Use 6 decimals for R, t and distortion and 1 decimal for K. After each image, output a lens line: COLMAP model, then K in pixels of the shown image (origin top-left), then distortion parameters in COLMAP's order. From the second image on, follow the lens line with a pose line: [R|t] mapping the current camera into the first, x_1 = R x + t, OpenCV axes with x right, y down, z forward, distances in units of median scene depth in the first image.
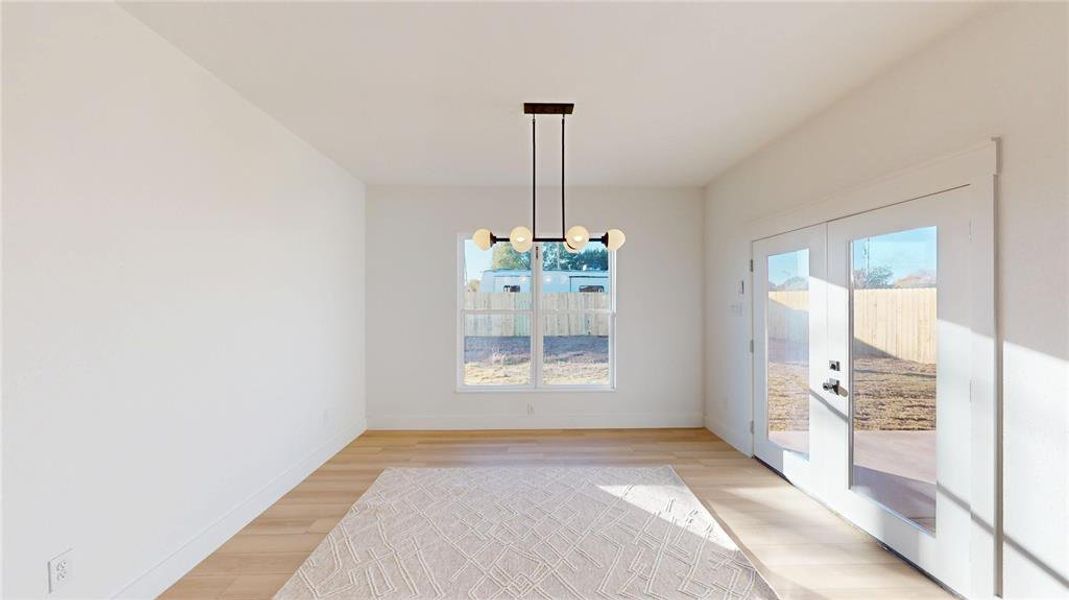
lens RADIAL K [[410.9, 0, 534.5], [0, 410.9, 300.0], [0, 0, 1]] dist [0.000987, -0.000031]
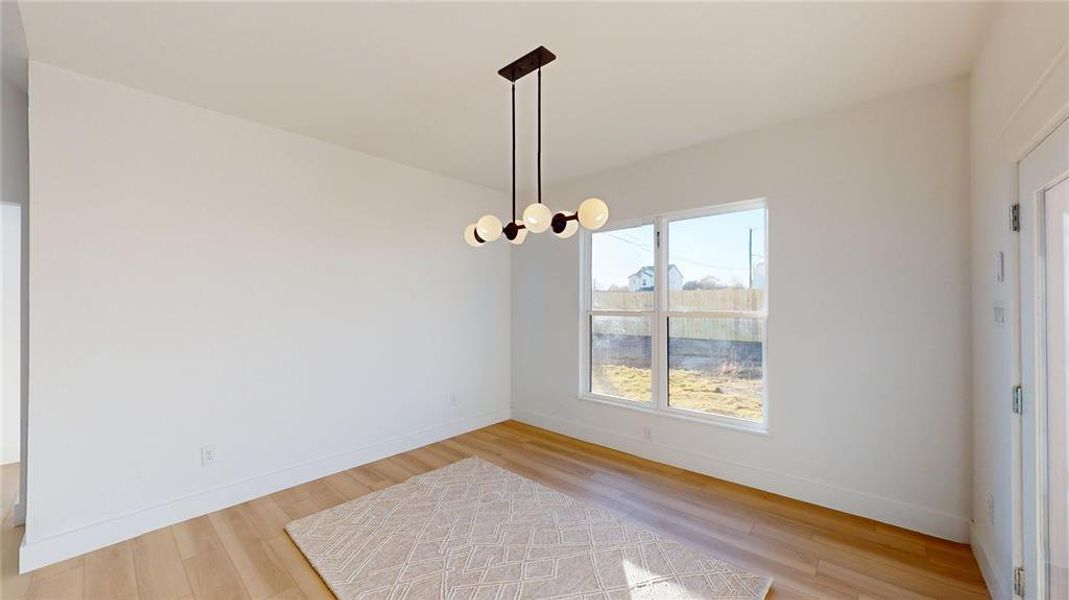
lens RADIAL K [[399.6, 0, 534.5], [0, 399.6, 300.0], [0, 0, 1]] dist [-0.015832, 0.000106]
pose [[0.705511, -0.011544, -0.708605, 0.468462], [0.011827, 0.999920, -0.004514, 0.003828], [0.708601, -0.005196, 0.705591, 0.349510]]
